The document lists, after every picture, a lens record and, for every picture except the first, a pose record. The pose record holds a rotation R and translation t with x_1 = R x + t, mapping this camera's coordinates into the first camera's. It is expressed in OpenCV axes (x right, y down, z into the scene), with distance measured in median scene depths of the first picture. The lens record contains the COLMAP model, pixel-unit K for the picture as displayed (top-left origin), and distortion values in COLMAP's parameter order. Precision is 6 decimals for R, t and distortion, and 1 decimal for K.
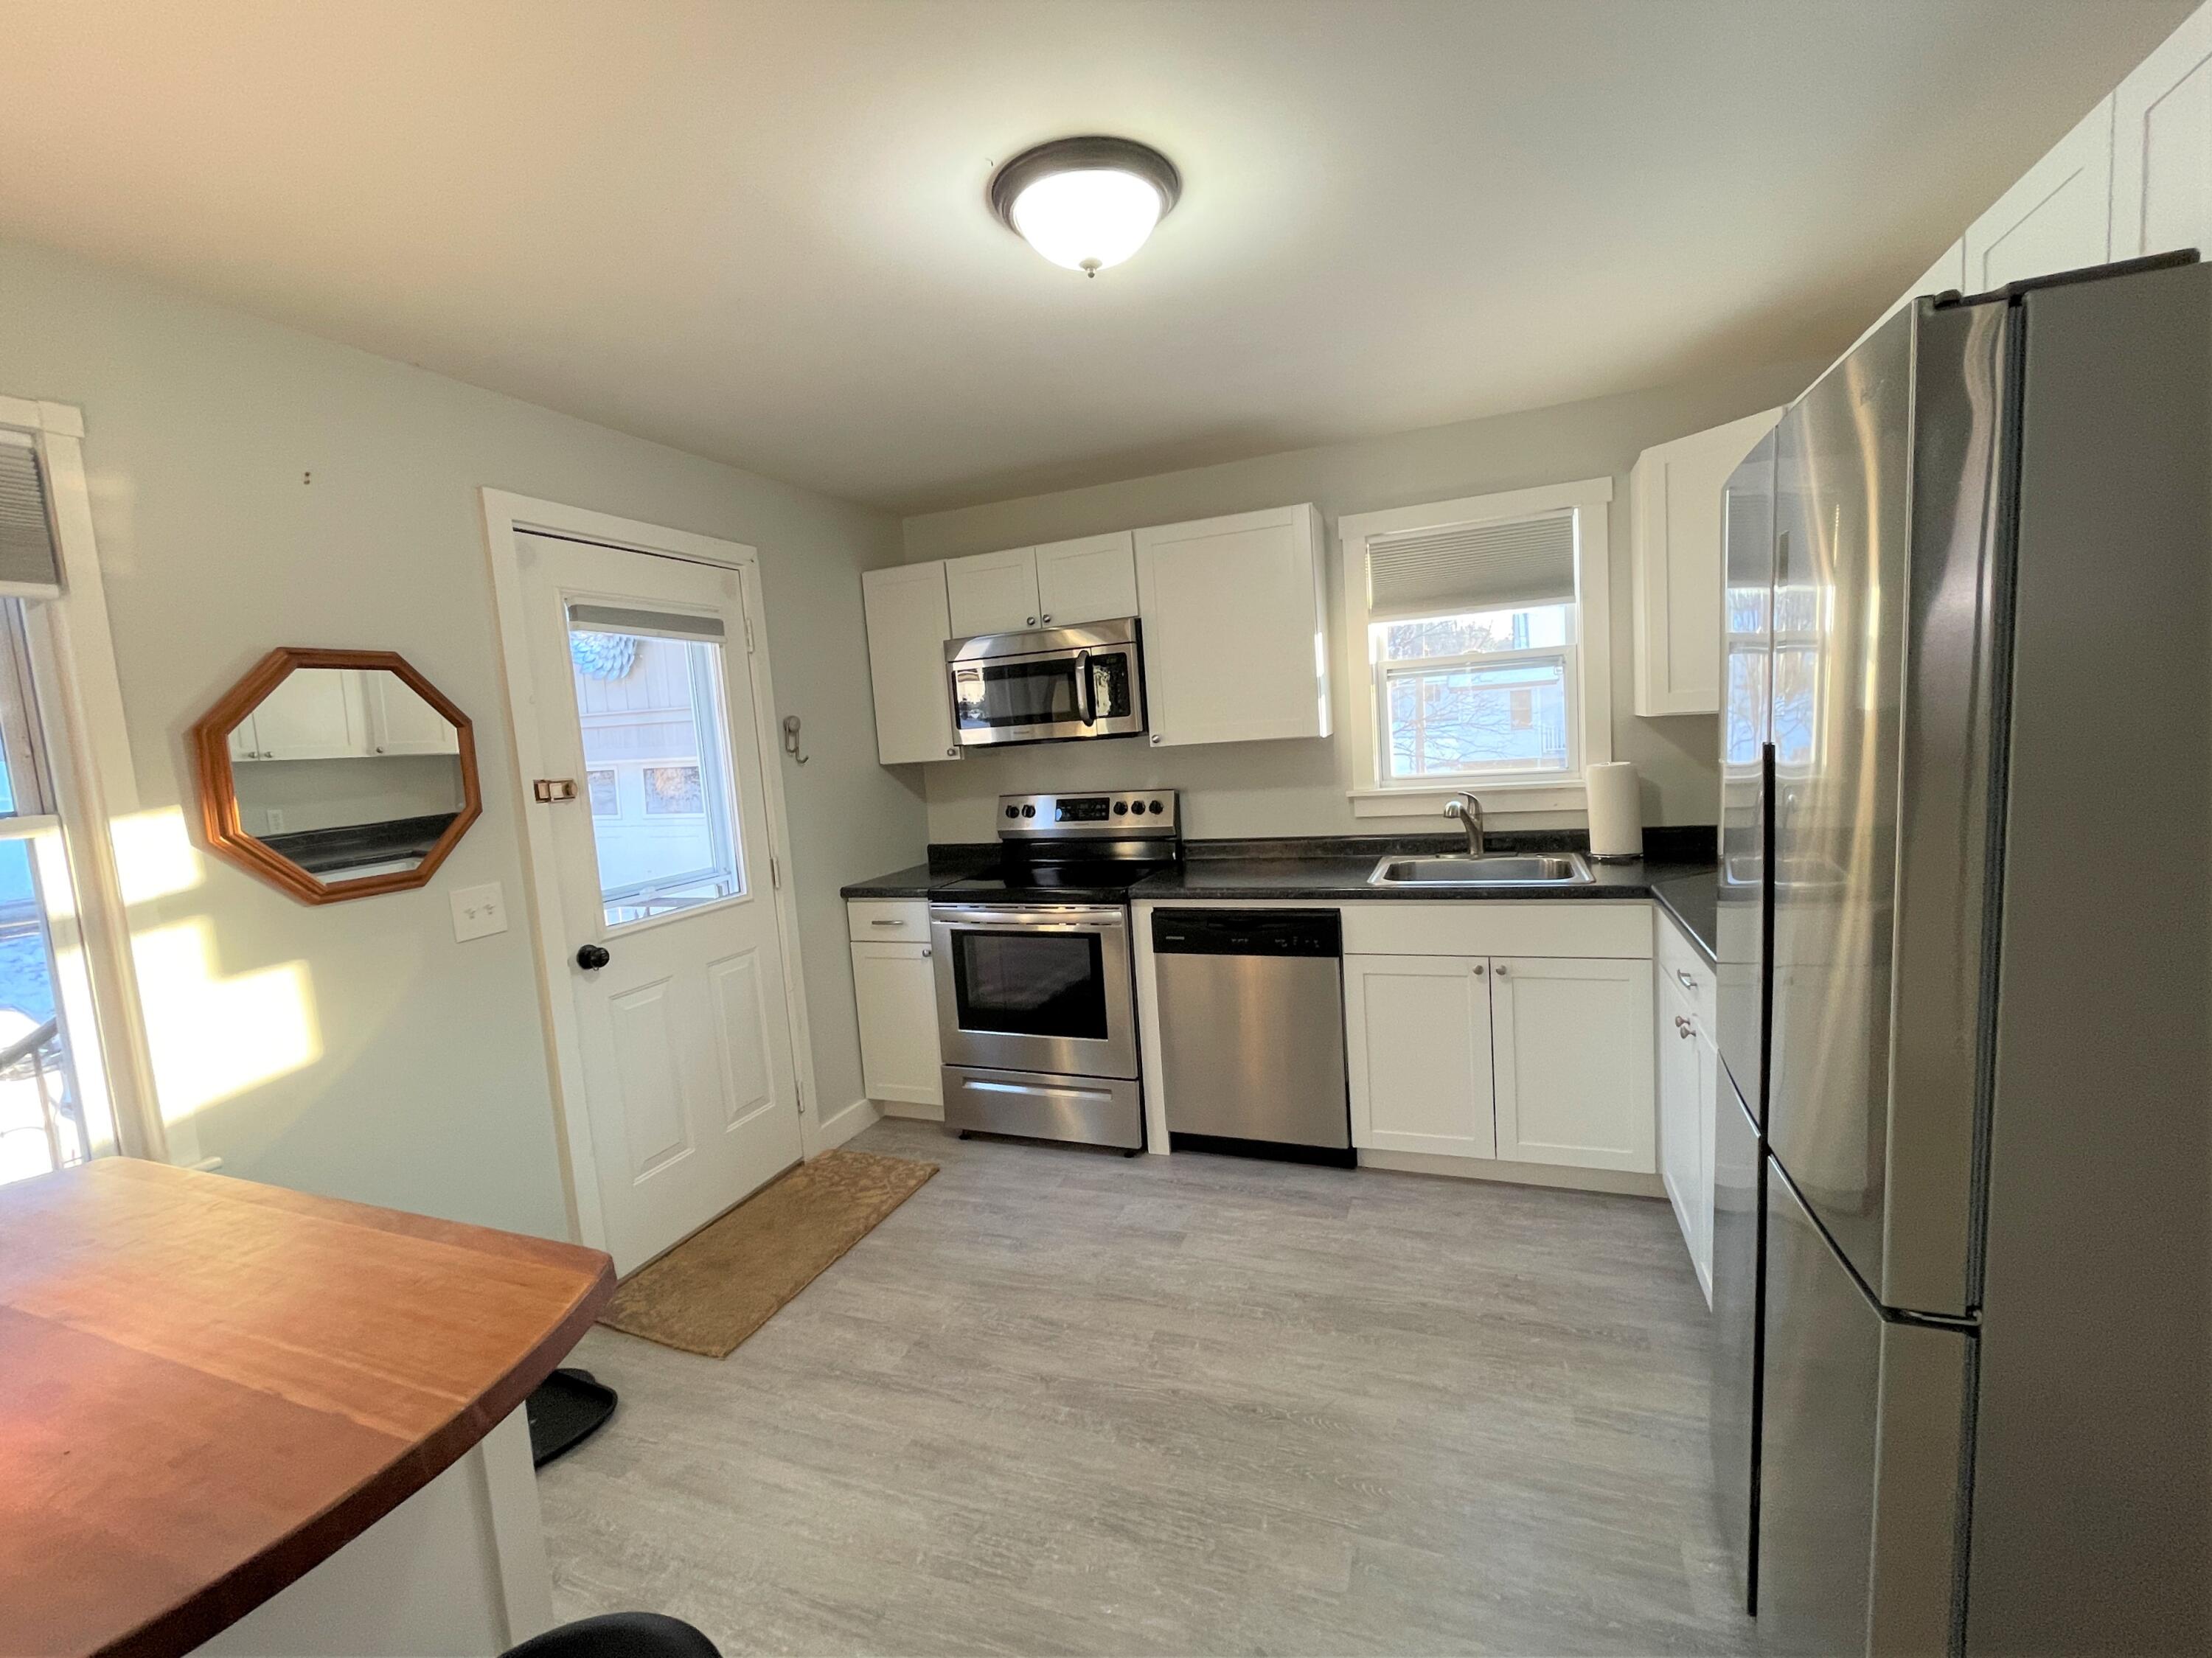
lens RADIAL K [[922.8, 0, 1103.5], [0, 922.8, 820.8], [0, 0, 1]] dist [-0.002215, -0.000743]
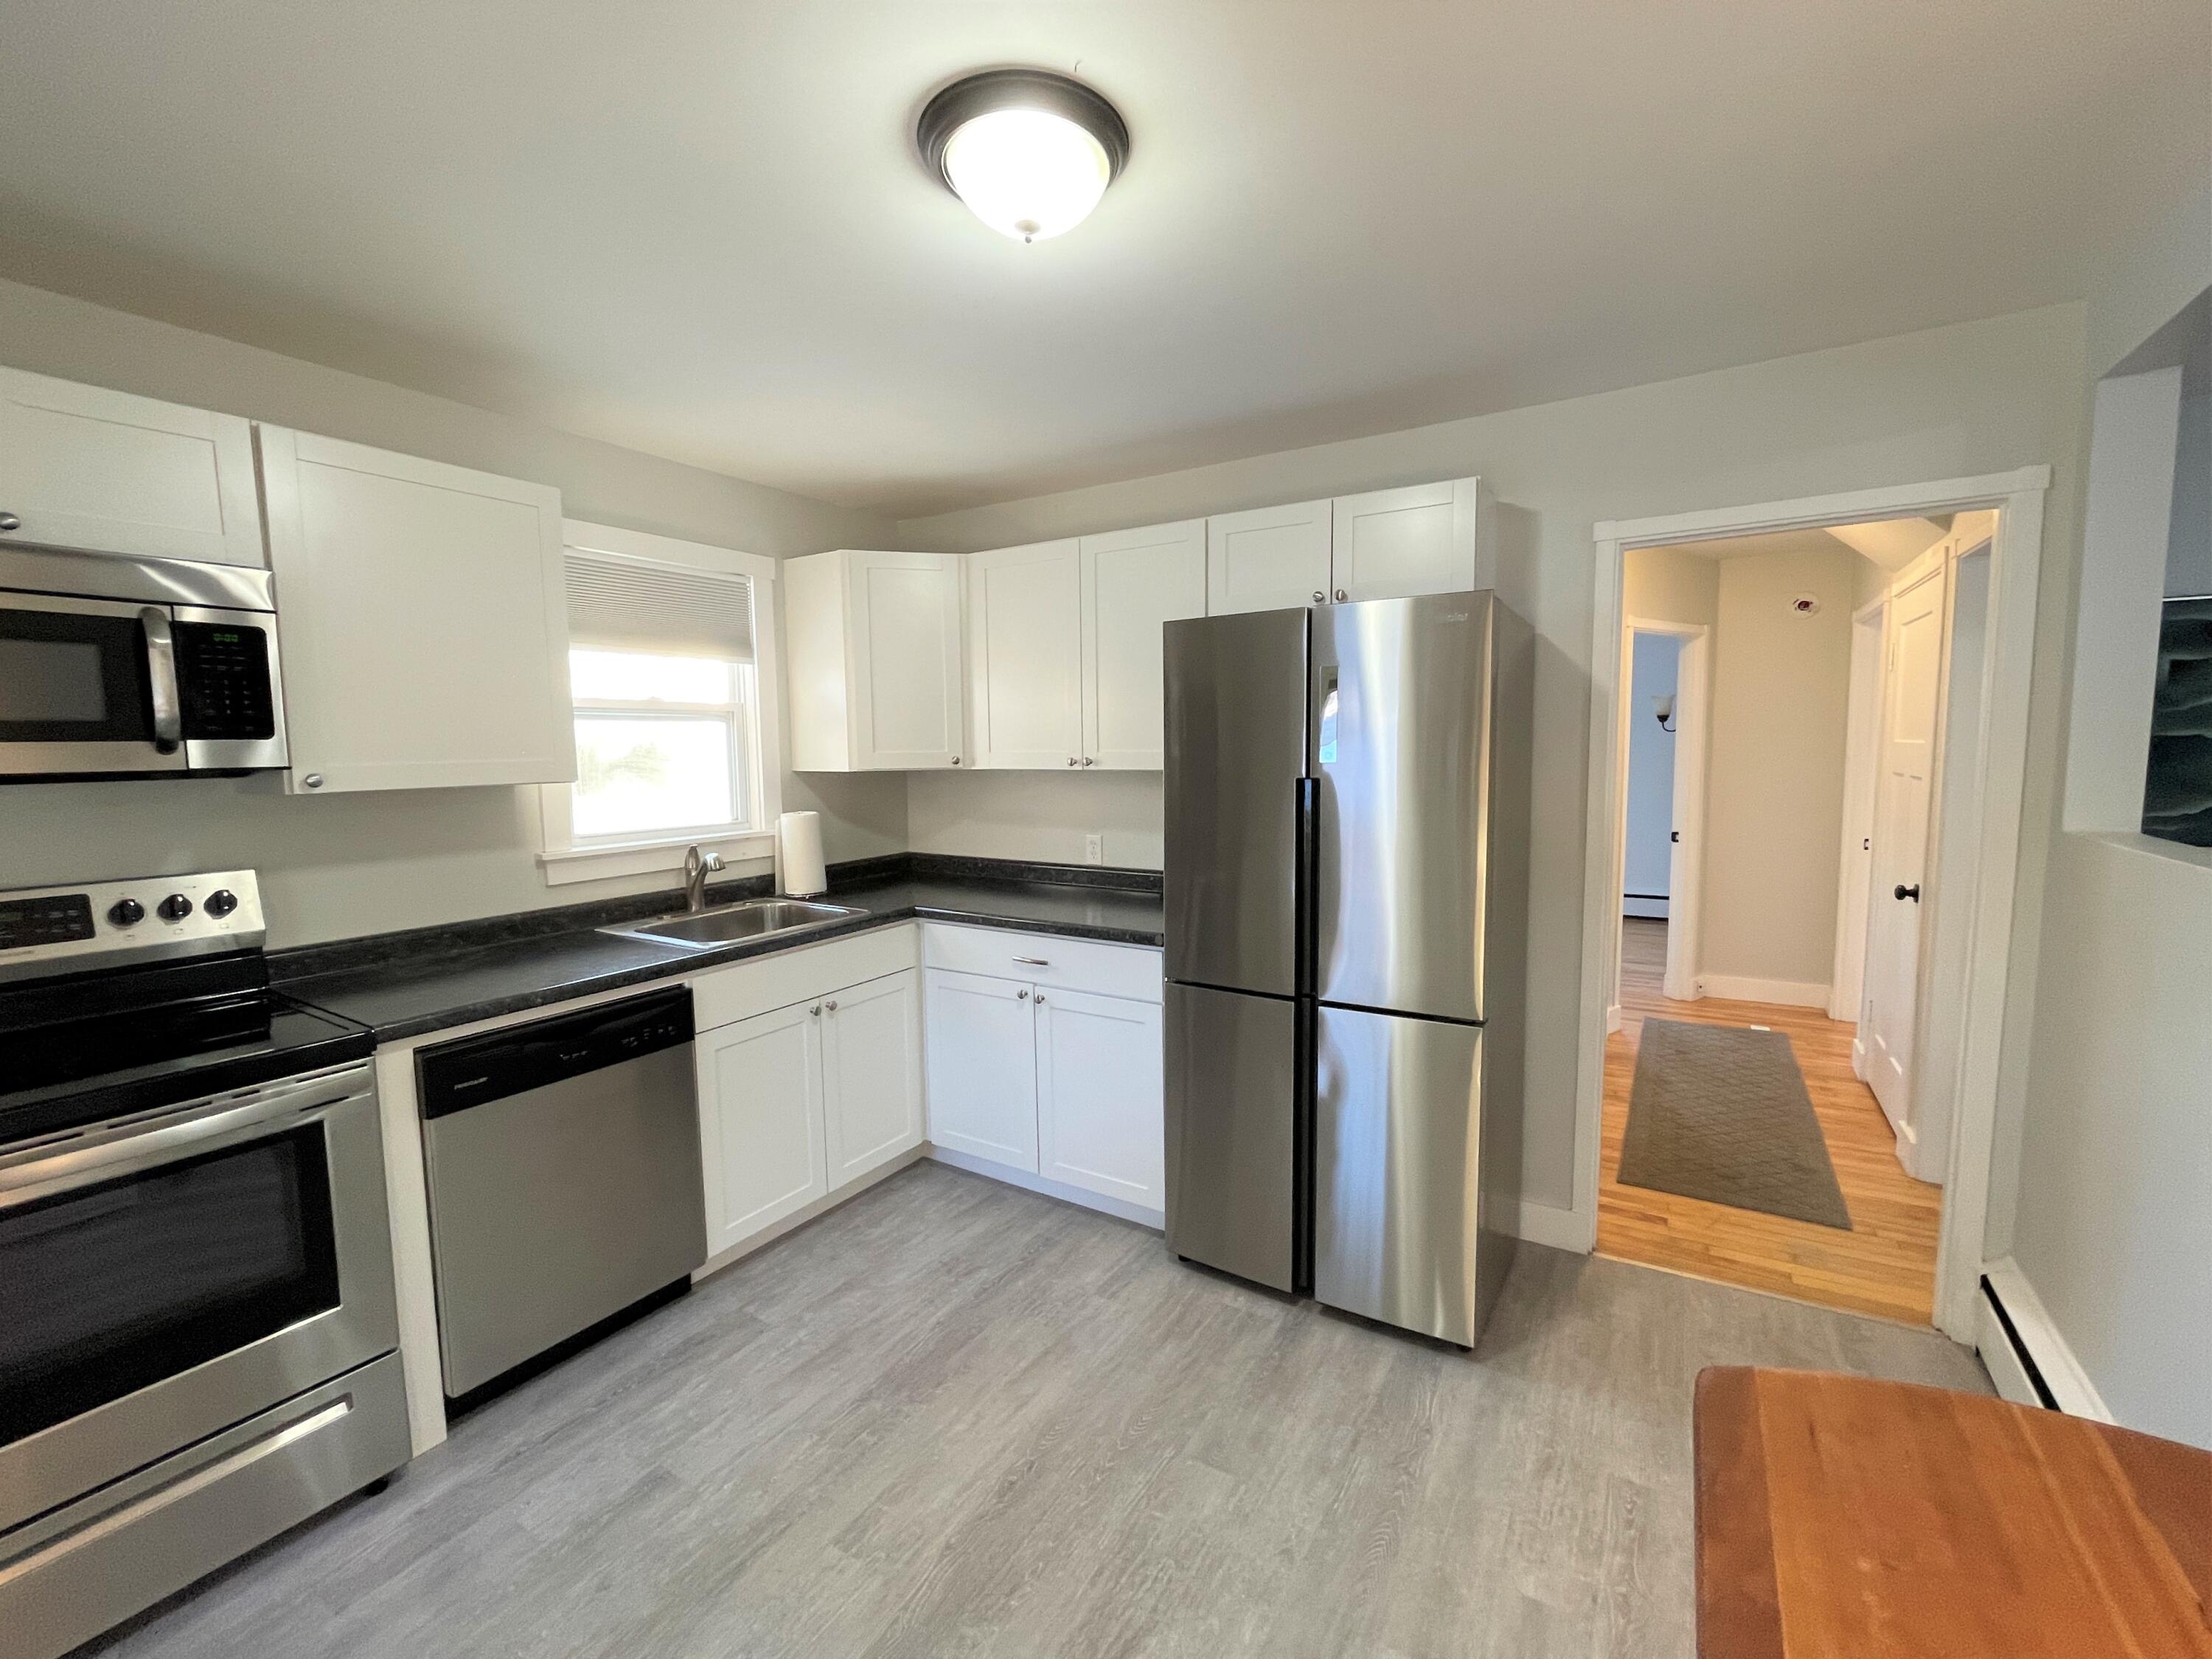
lens RADIAL K [[896.1, 0, 1106.9], [0, 896.1, 824.5], [0, 0, 1]] dist [-0.001070, -0.000503]
pose [[0.211560, -0.020682, 0.977146, -0.436847], [0.095432, 0.995436, 0.000408, -0.012182], [-0.972695, 0.093164, 0.212568, 0.408725]]
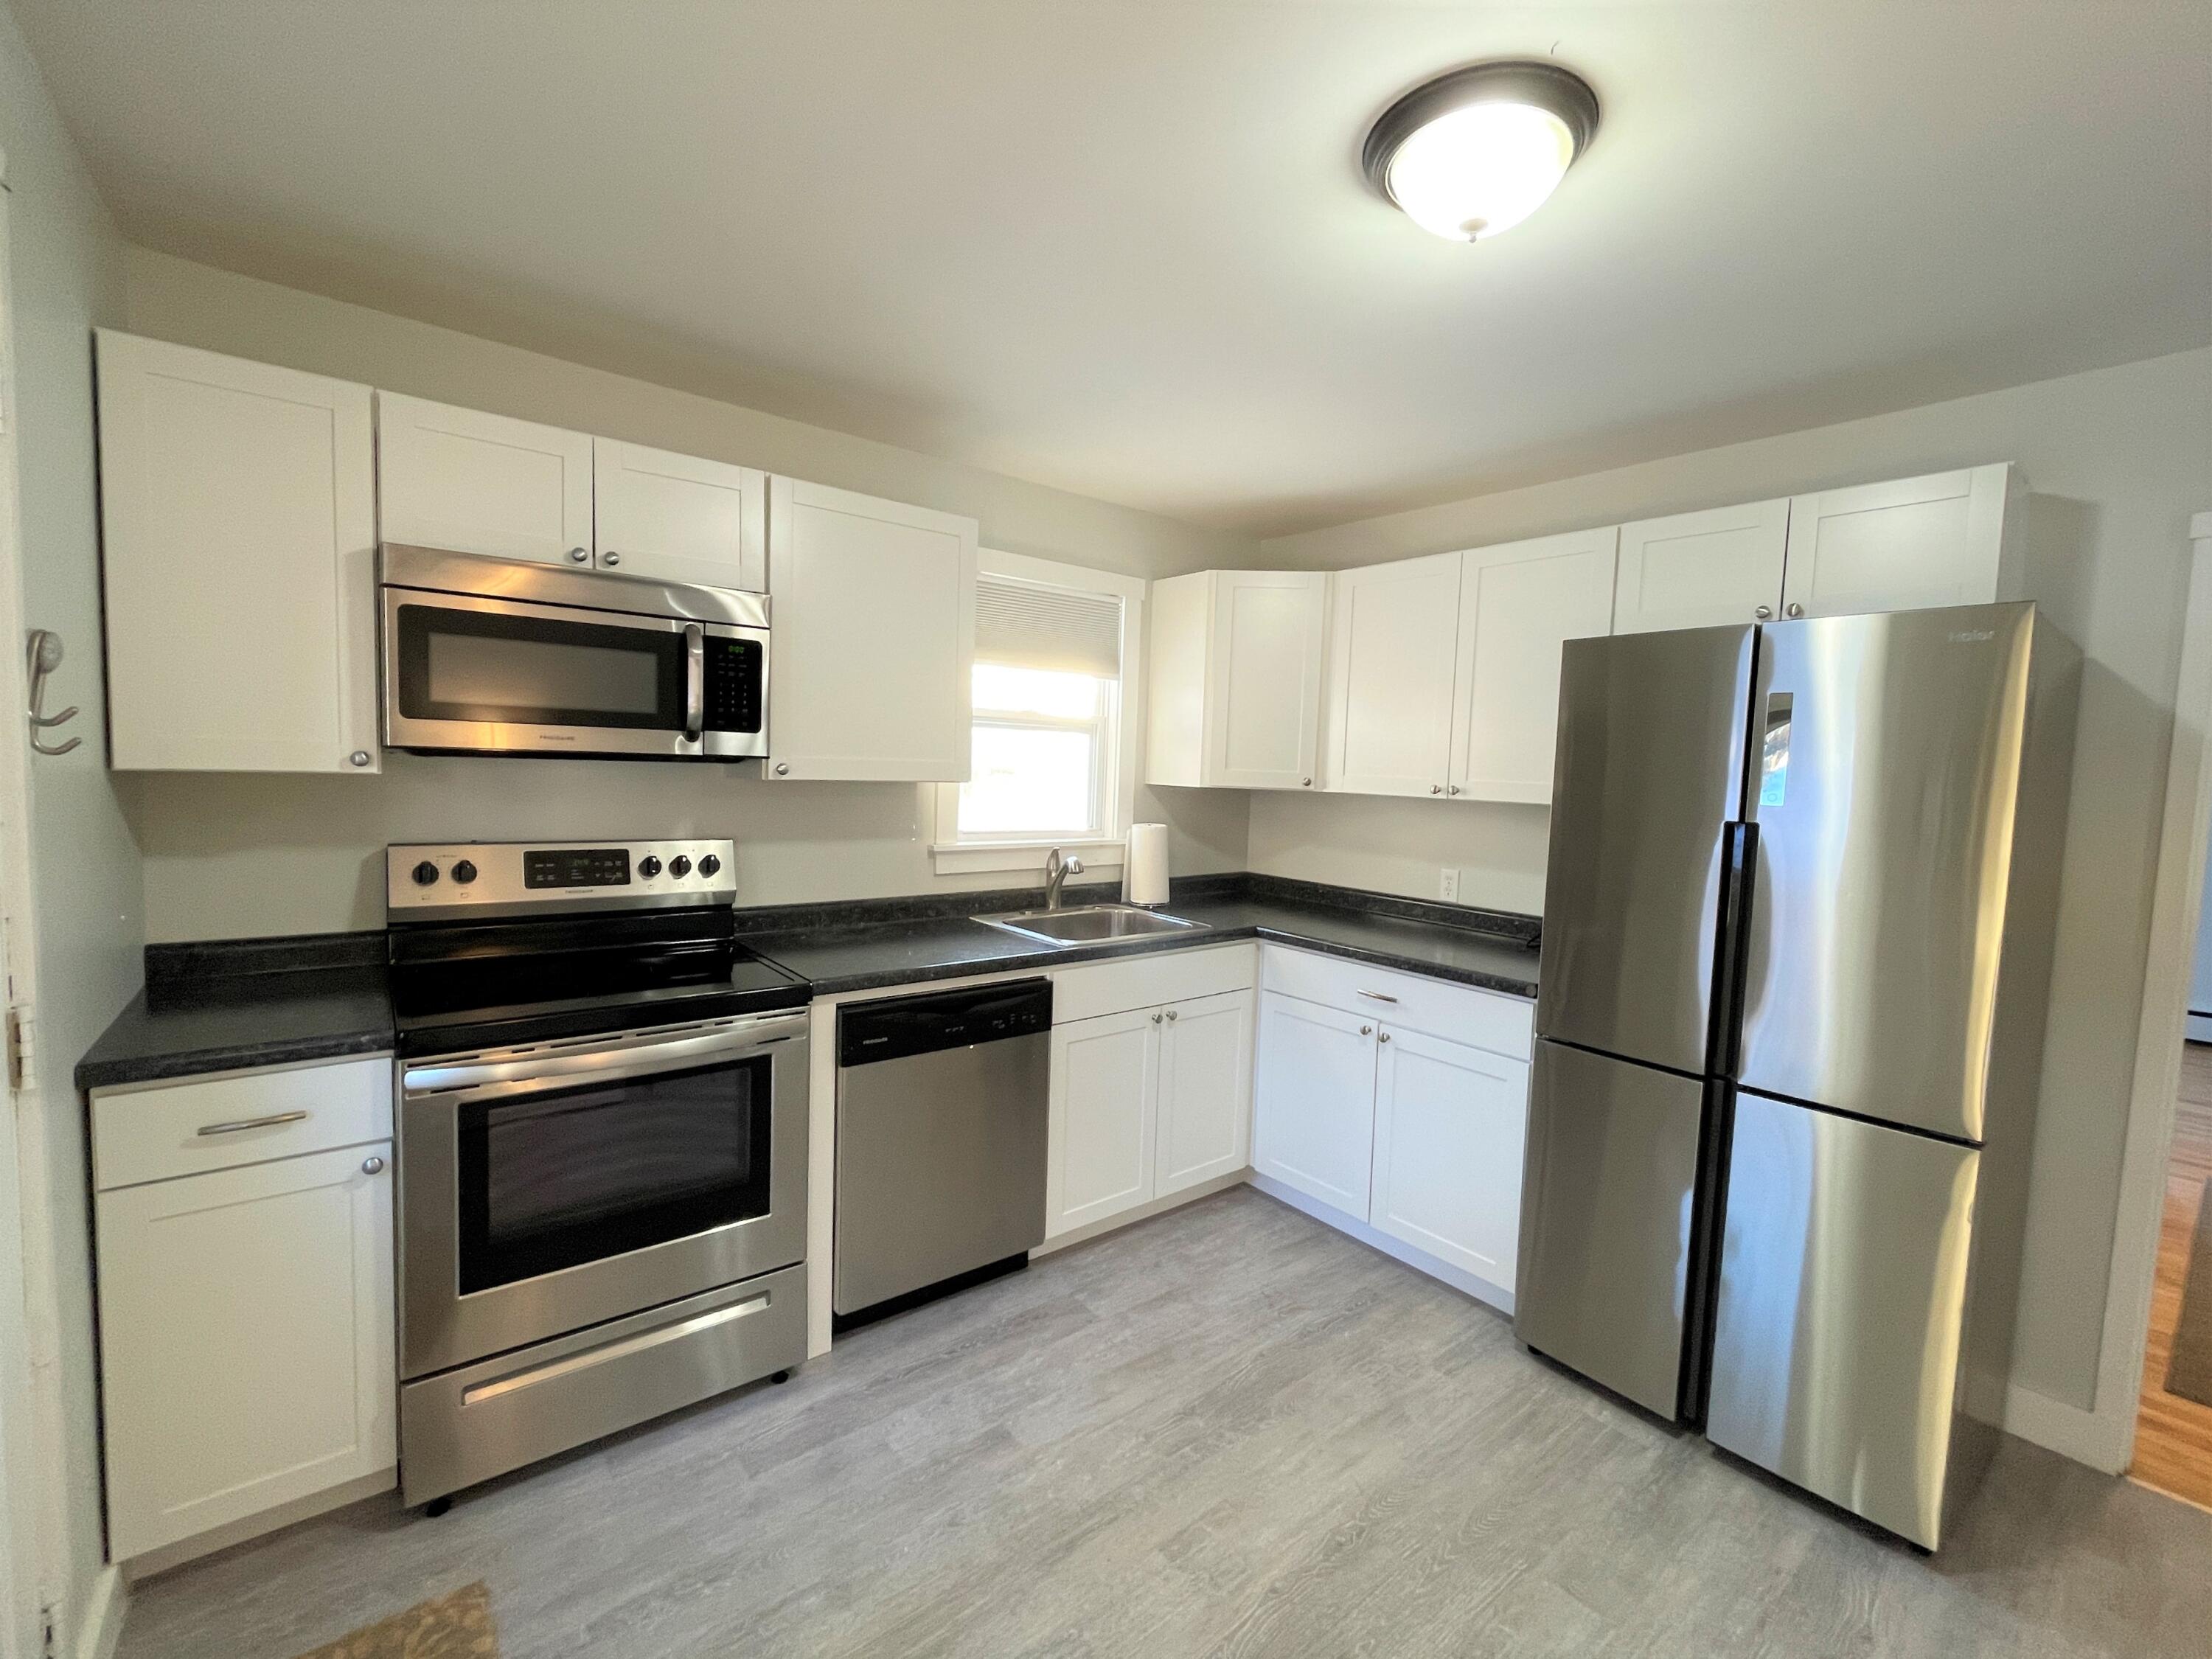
lens RADIAL K [[917.4, 0, 1130.5], [0, 917.4, 827.1], [0, 0, 1]] dist [-0.001166, -0.000628]
pose [[0.507000, 0.028642, 0.861470, -0.452907], [0.015196, 0.998995, -0.042158, -0.010328], [-0.861812, 0.034465, 0.506055, 0.442126]]
